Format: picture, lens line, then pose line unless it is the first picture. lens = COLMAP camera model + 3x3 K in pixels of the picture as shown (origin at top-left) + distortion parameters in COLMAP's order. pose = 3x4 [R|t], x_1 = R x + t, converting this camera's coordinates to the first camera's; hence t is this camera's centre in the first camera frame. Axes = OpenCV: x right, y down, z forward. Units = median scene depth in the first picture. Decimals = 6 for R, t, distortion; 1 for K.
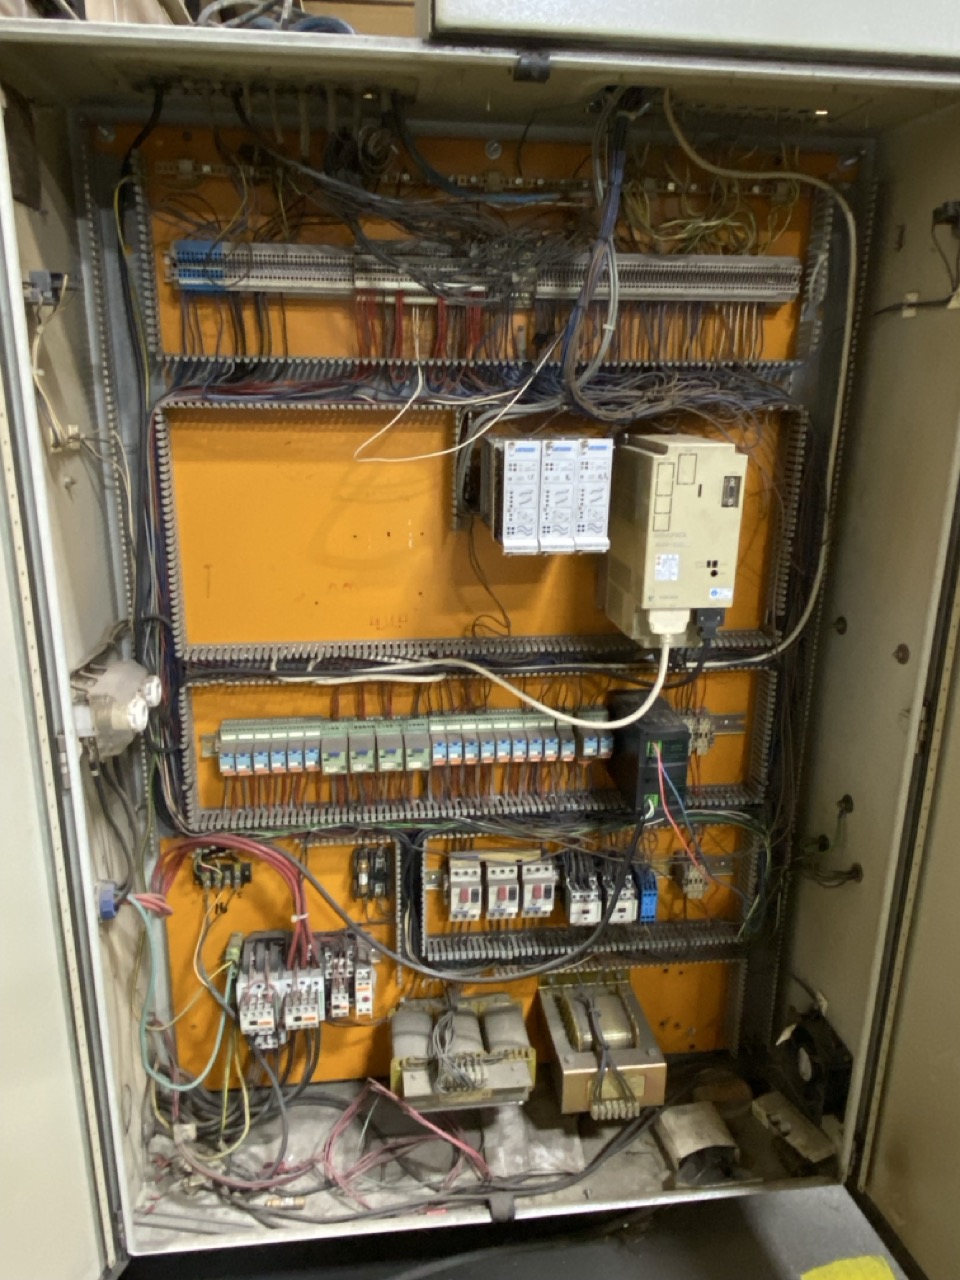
lens RADIAL K [[903.4, 0, 473.0], [0, 903.4, 633.1], [0, 0, 1]] dist [0.056454, -0.063288]
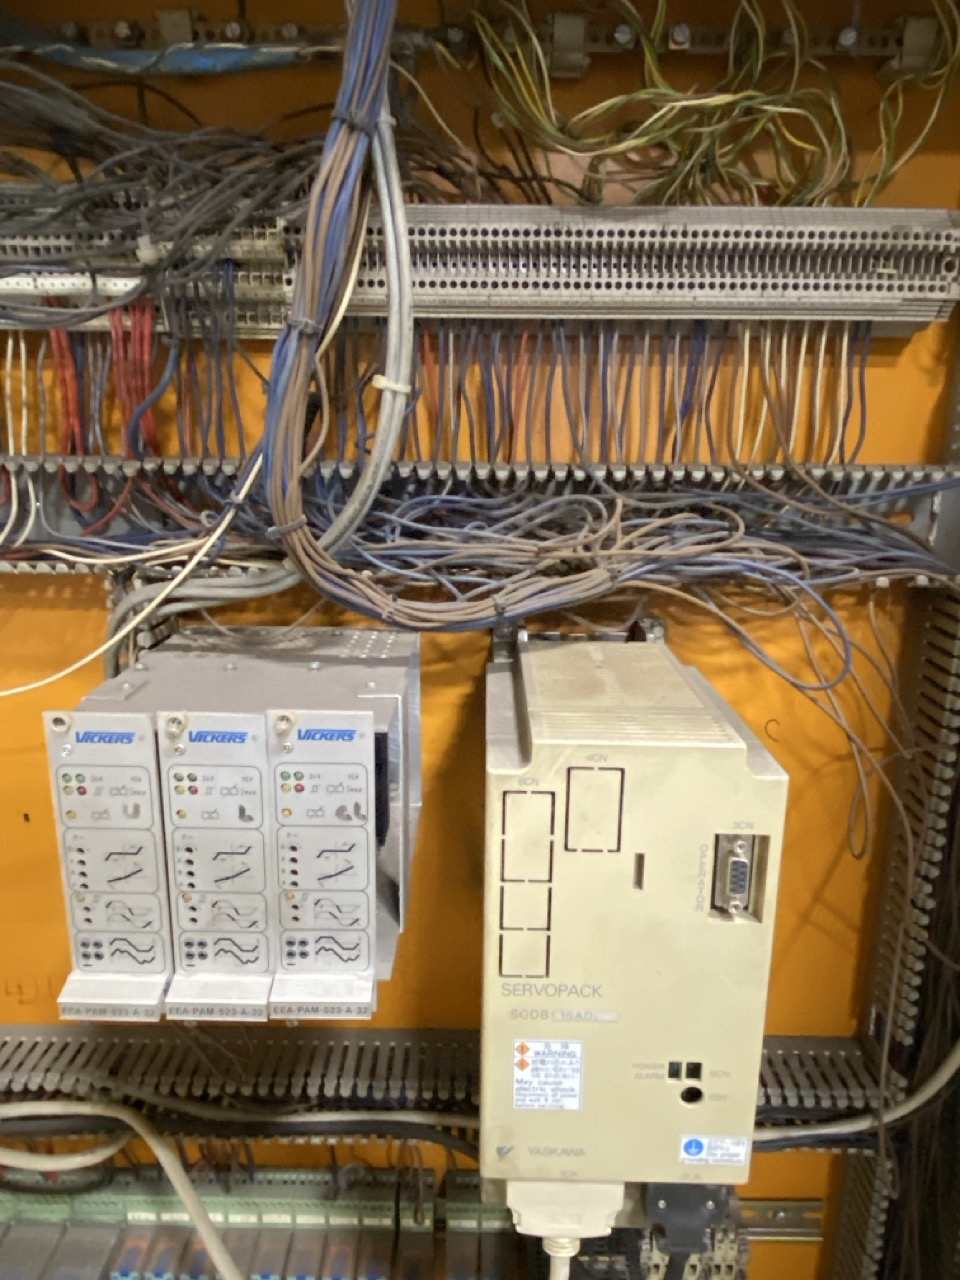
lens RADIAL K [[903.4, 0, 482.5], [0, 903.4, 648.7], [0, 0, 1]] dist [0.056454, -0.063288]
pose [[0.991876, 0.034117, -0.122548, 0.210679], [-0.039727, 0.998257, -0.043634, -0.201069], [0.120845, 0.048148, 0.991503, 0.604727]]
